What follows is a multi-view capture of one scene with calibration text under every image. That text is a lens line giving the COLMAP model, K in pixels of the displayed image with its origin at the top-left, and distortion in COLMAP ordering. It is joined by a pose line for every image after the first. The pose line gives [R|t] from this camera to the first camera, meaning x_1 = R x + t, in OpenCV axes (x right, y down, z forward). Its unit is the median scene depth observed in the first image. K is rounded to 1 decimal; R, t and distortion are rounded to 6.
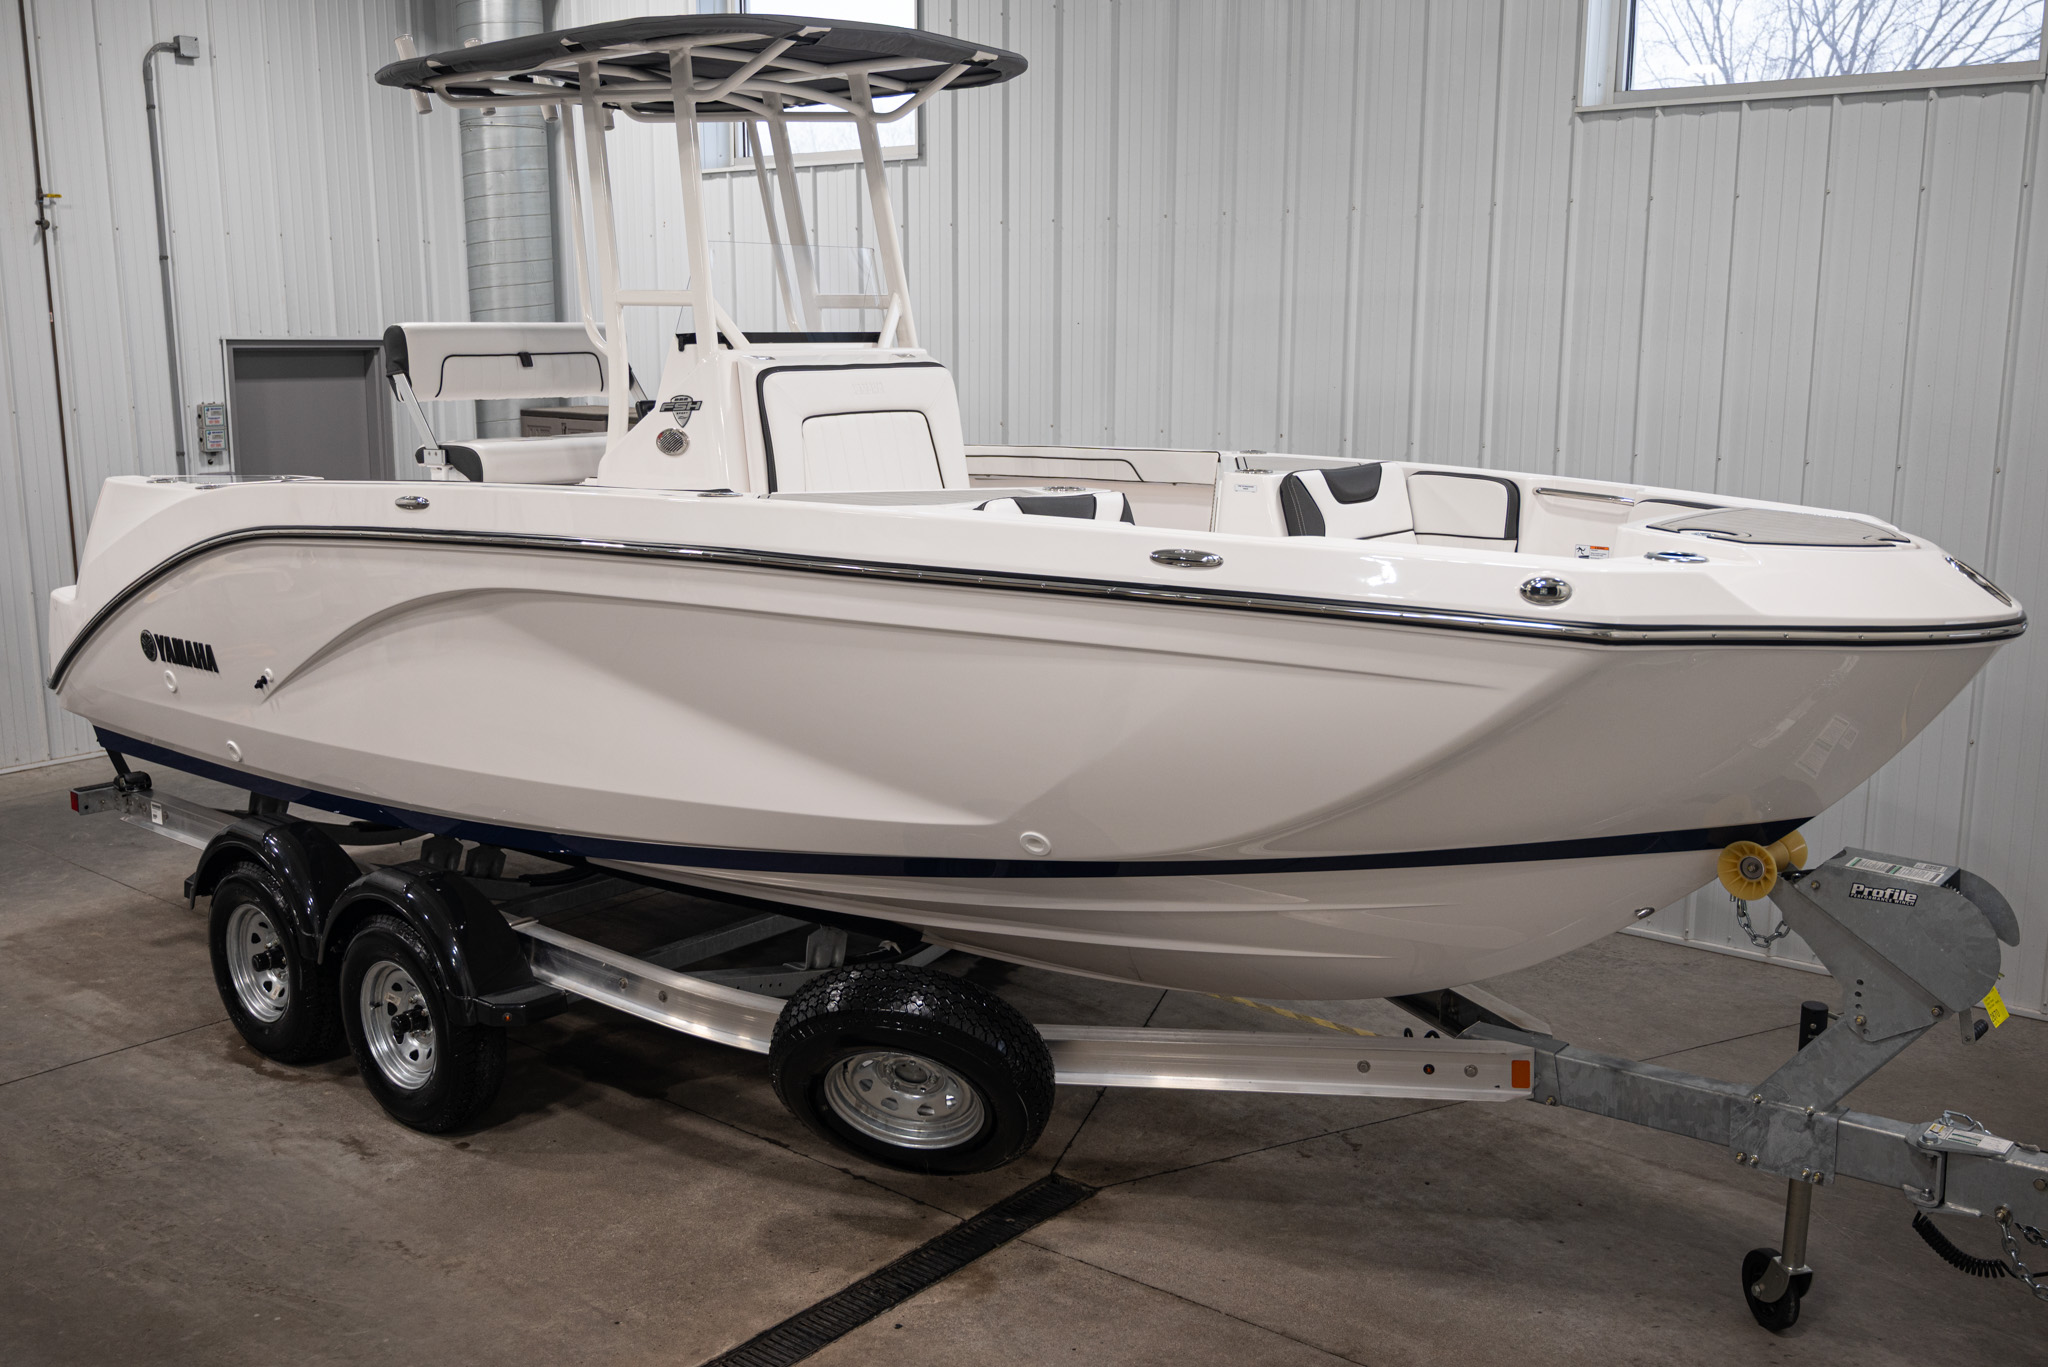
lens RADIAL K [[1919.5, 0, 1025.5], [0, 1919.5, 675.7], [0, 0, 1]] dist [-0.006638, 0.000000]
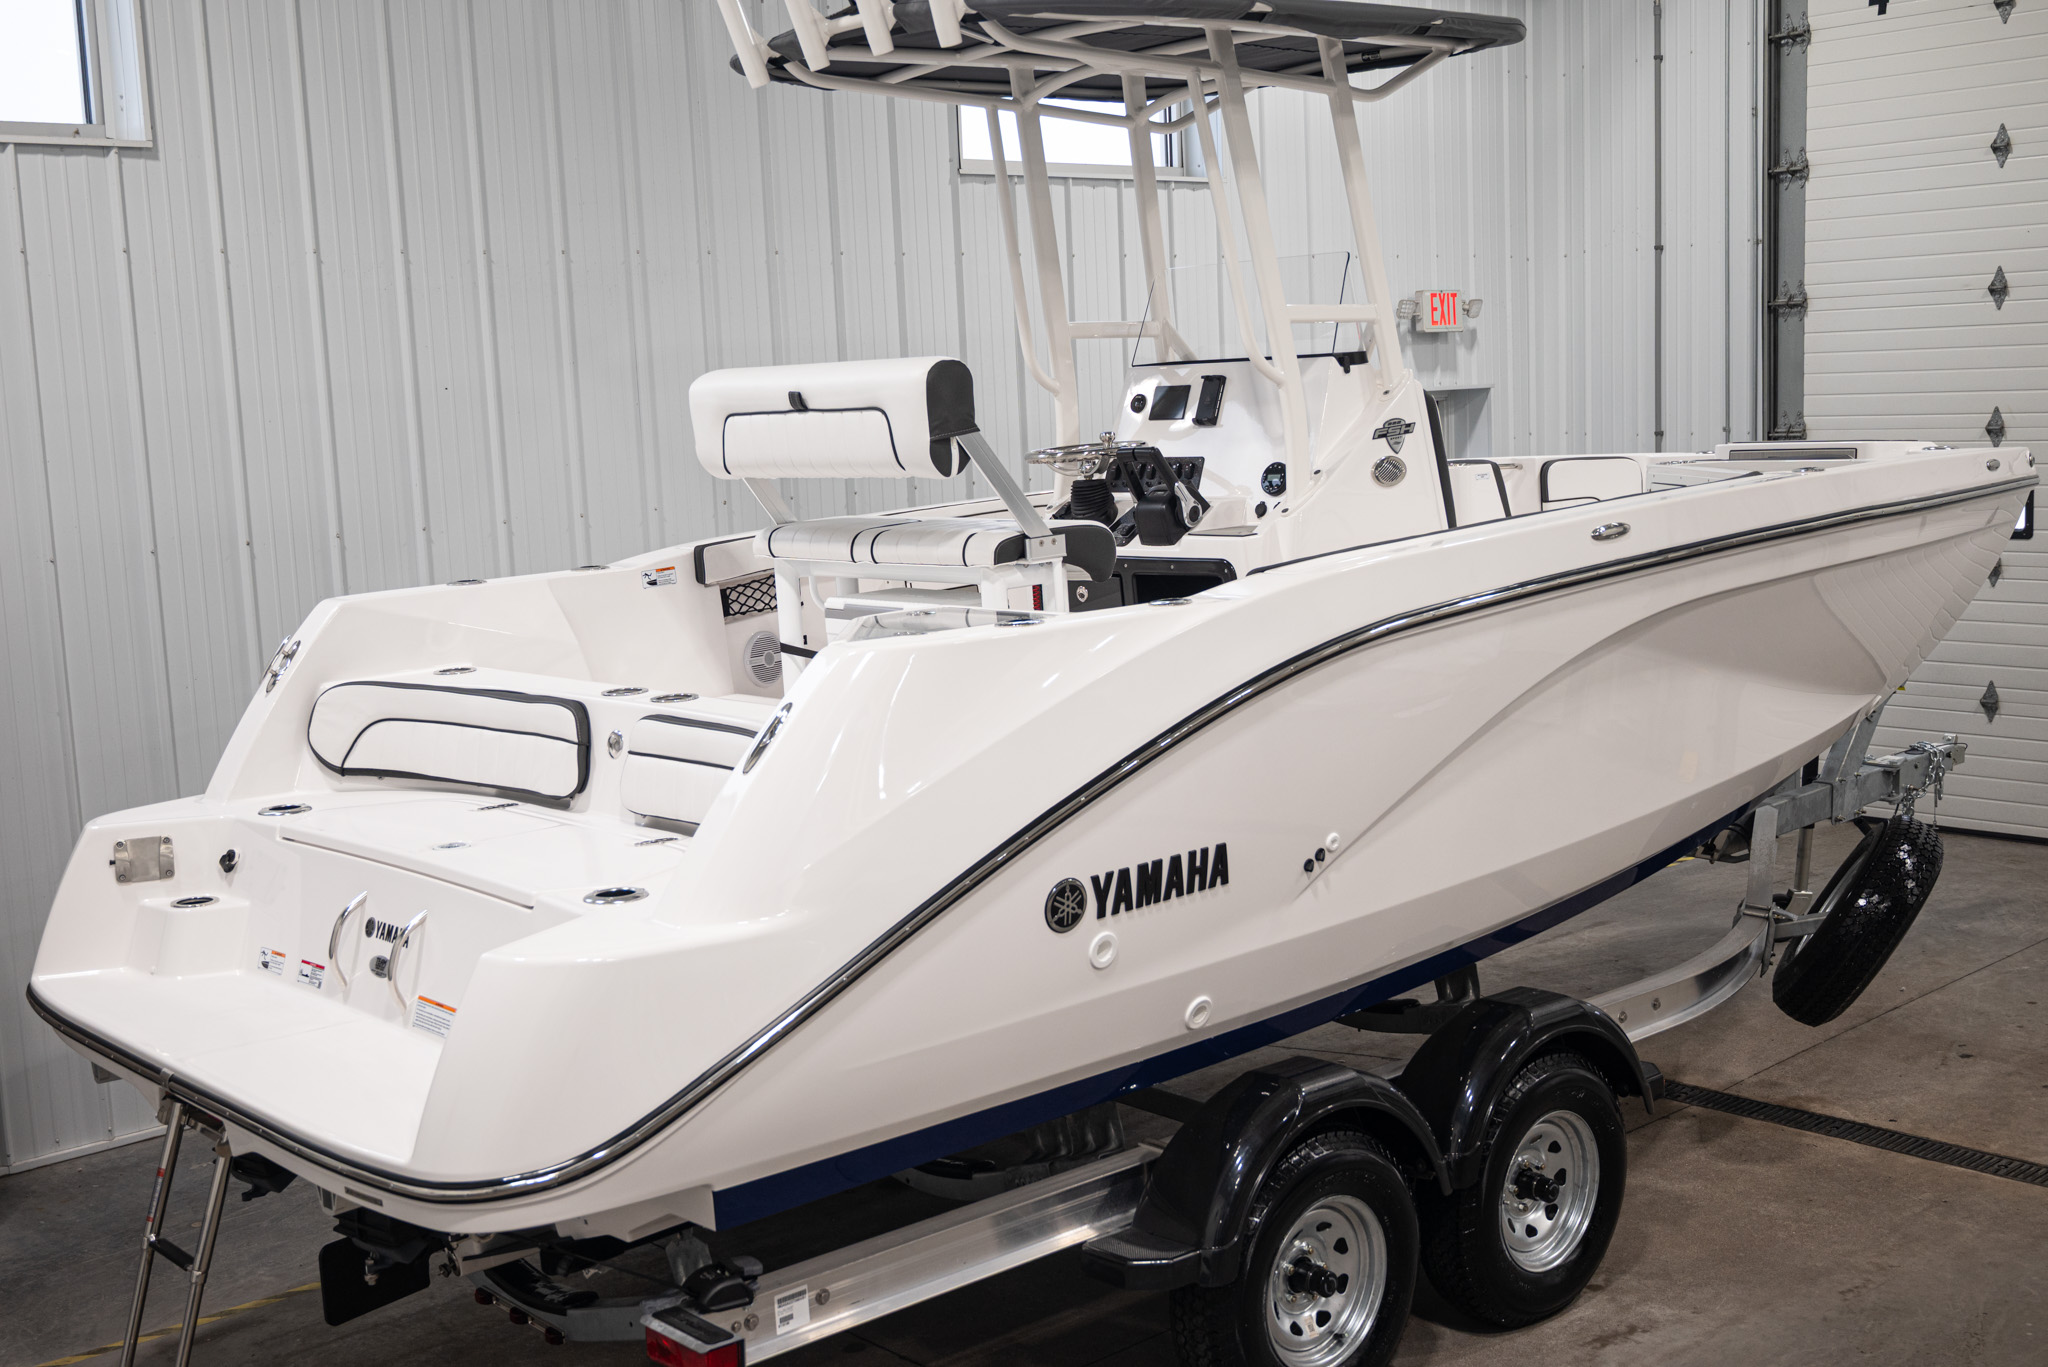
lens RADIAL K [[2315.5, 0, 1026.2], [0, 2315.5, 693.6], [0, 0, 1]] dist [0.035131, 0.000000]
pose [[0.141372, -0.140916, 0.979876, -1.277709], [0.229099, 0.967604, 0.106098, -0.173742], [-0.963082, 0.209489, 0.169076, 0.992794]]
